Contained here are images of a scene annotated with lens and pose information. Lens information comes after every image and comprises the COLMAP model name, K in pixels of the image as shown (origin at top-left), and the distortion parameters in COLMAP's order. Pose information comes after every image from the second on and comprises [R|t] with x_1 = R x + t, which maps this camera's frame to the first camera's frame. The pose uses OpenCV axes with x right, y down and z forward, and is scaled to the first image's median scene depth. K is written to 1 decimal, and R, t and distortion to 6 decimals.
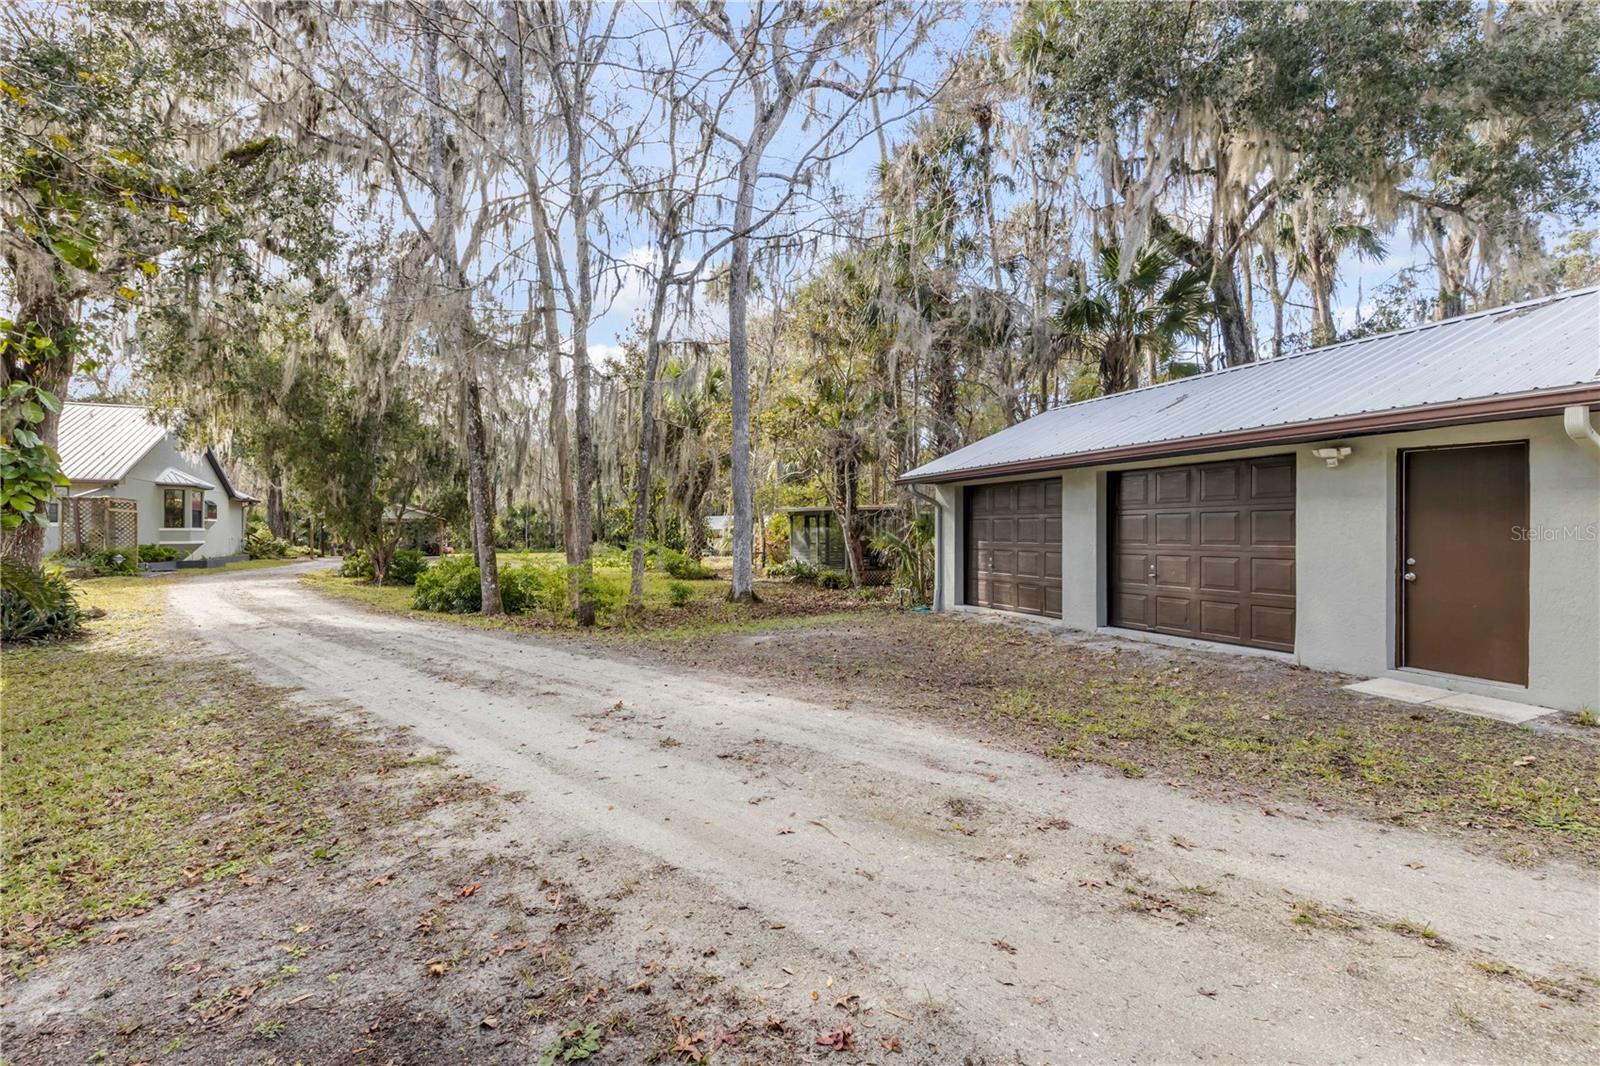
lens RADIAL K [[752.3, 0, 806.2], [0, 752.3, 535.4], [0, 0, 1]] dist [0.007427, -0.002236]
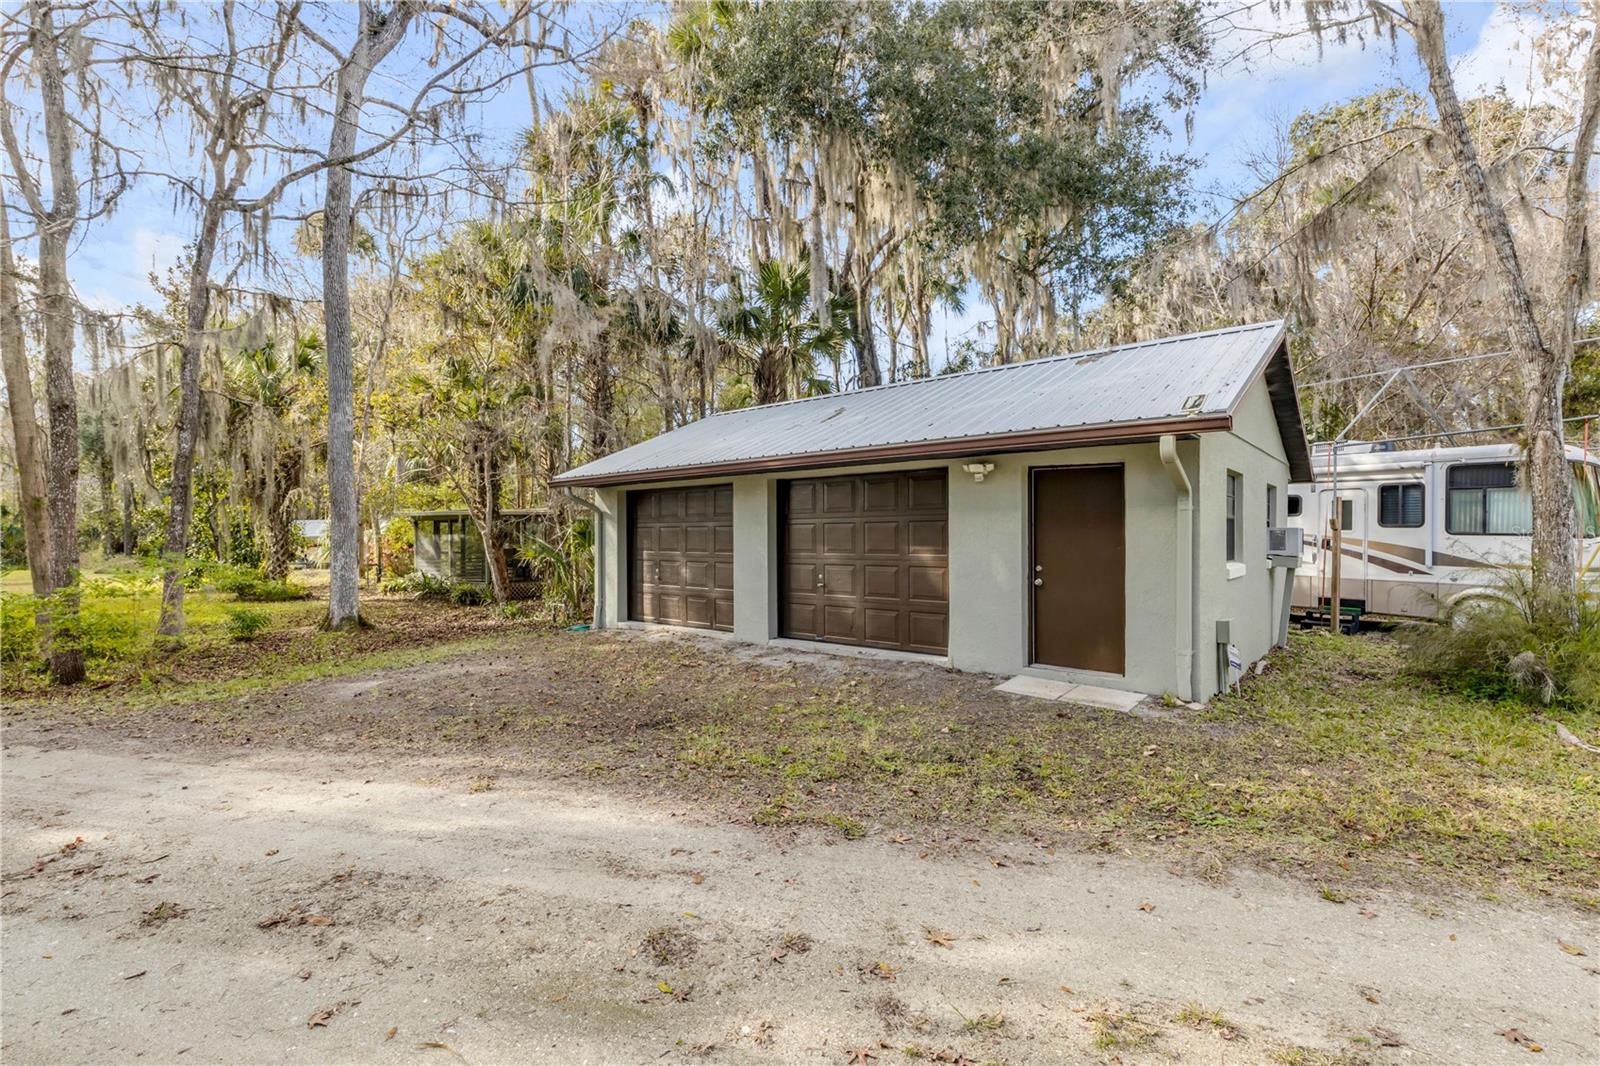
lens RADIAL K [[752.3, 0, 810.3], [0, 752.3, 537.4], [0, 0, 1]] dist [0.007427, -0.002236]
pose [[0.896577, -0.003157, 0.442876, 0.005030], [0.004800, 0.999985, -0.002588, -0.006656], [-0.442861, 0.004446, 0.896579, 0.102746]]
